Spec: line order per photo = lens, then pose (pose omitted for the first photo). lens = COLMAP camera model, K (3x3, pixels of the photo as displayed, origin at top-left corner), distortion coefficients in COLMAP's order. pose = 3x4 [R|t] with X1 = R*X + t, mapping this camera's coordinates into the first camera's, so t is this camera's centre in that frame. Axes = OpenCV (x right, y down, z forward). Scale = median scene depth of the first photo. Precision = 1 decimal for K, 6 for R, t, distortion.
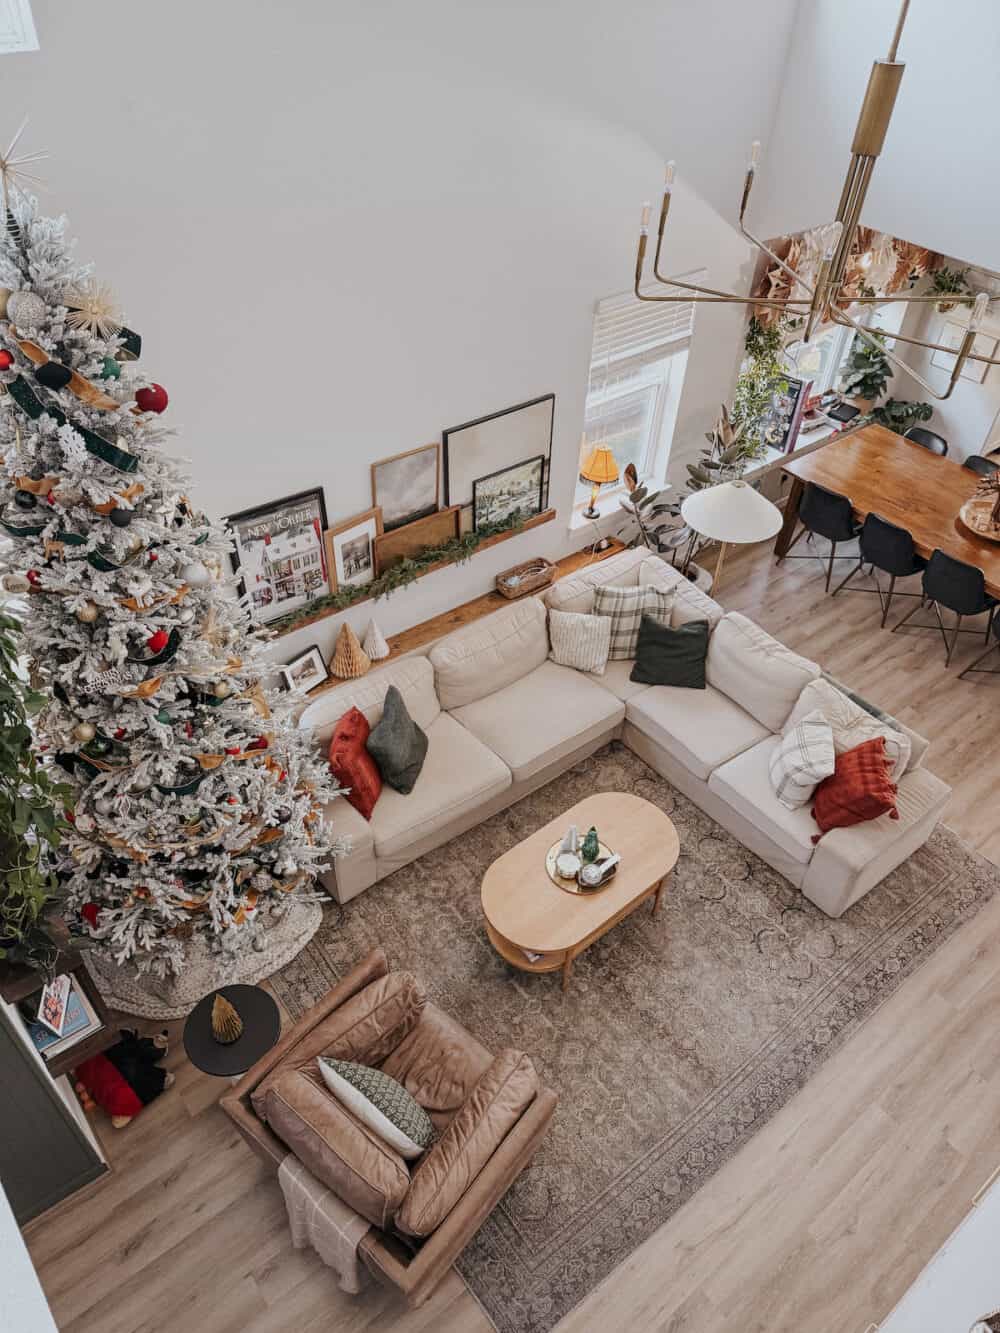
lens RADIAL K [[934.2, 0, 500.0], [0, 934.2, 666.5], [0, 0, 1]] dist [0.087483, -0.139458]
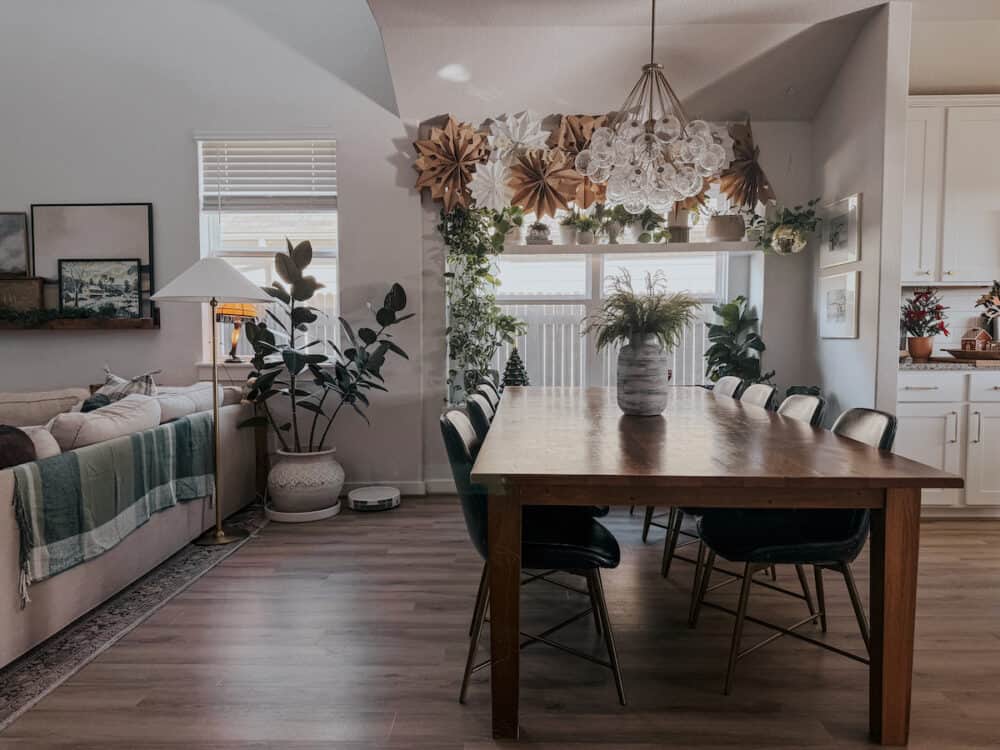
lens RADIAL K [[700.8, 0, 500.0], [0, 700.8, 375.0], [0, 0, 1]] dist [0.087483, -0.139458]
pose [[0.778579, -0.008010, -0.627496, 0.874362], [-0.398257, 0.766450, -0.503930, 0.120413], [0.484981, 0.642254, 0.593552, 0.807862]]
